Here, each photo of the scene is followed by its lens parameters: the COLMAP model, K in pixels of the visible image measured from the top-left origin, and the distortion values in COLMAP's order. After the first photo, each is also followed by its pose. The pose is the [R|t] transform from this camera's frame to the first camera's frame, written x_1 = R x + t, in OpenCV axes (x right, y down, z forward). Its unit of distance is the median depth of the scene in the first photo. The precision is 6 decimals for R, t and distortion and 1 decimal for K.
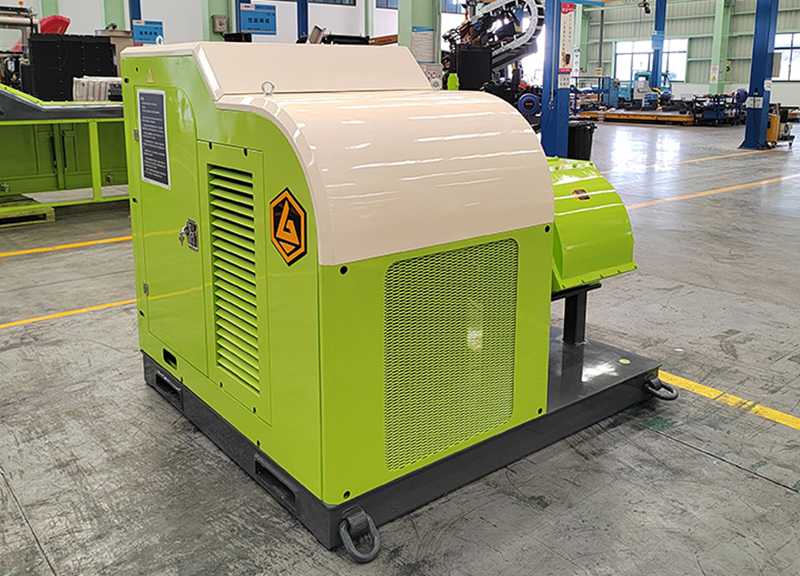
lens RADIAL K [[724.3, 0, 390.4], [0, 724.3, 200.3], [0, 0, 1]] dist [0.029987, 0.010175]
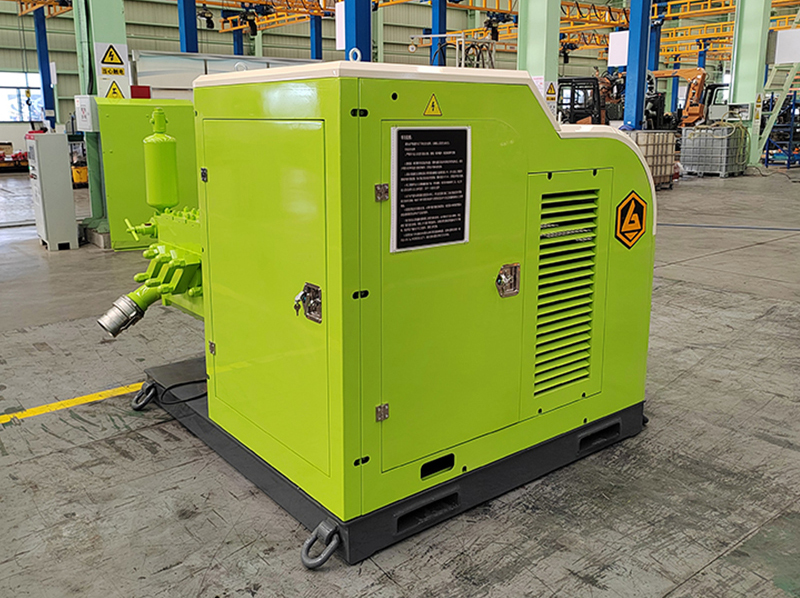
lens RADIAL K [[721.4, 0, 389.9], [0, 721.4, 253.9], [0, 0, 1]] dist [0.039915, 0.002610]
pose [[0.002340, -0.185913, 0.982563, -1.168844], [0.173056, 0.967816, 0.182710, -0.178323], [-0.984909, 0.169611, 0.034438, 1.114566]]
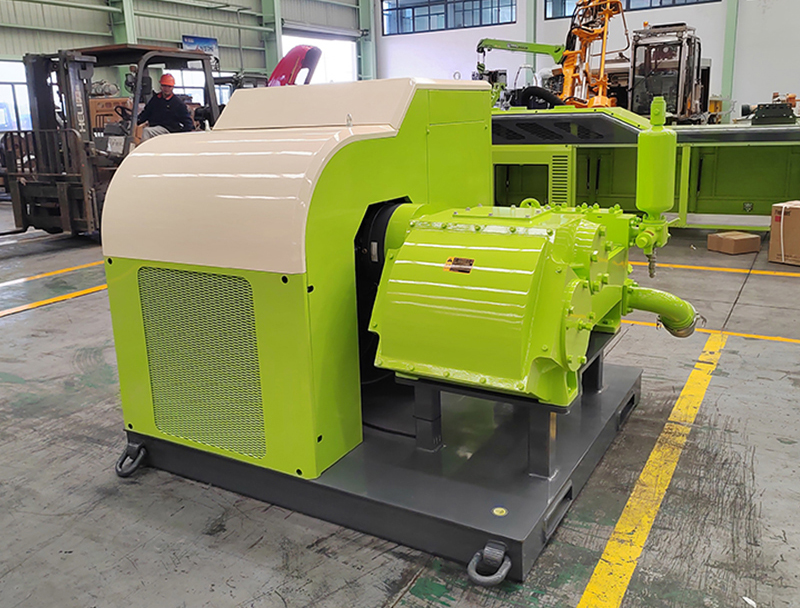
lens RADIAL K [[723.2, 0, 388.0], [0, 723.2, 258.6], [0, 0, 1]] dist [0.034443, 0.013556]
pose [[0.355655, 0.174142, -0.918251, 1.054705], [-0.122465, 0.982700, 0.138932, -0.125584], [0.926559, 0.063042, 0.370828, 0.734676]]
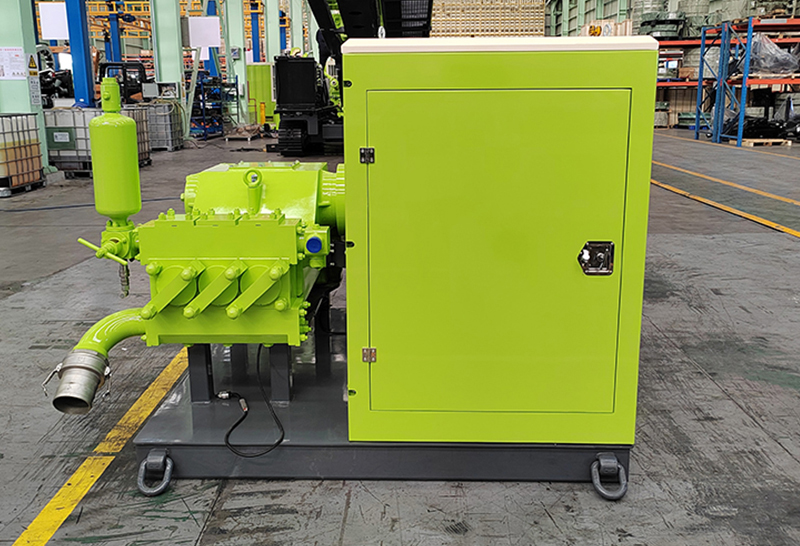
lens RADIAL K [[721.9, 0, 390.2], [0, 721.9, 234.1], [0, 0, 1]] dist [0.027558, 0.027055]
pose [[-0.766023, -0.117460, 0.631990, -0.741503], [0.118501, 0.940510, 0.318433, -0.328101], [-0.631796, 0.318818, -0.706533, 2.001765]]
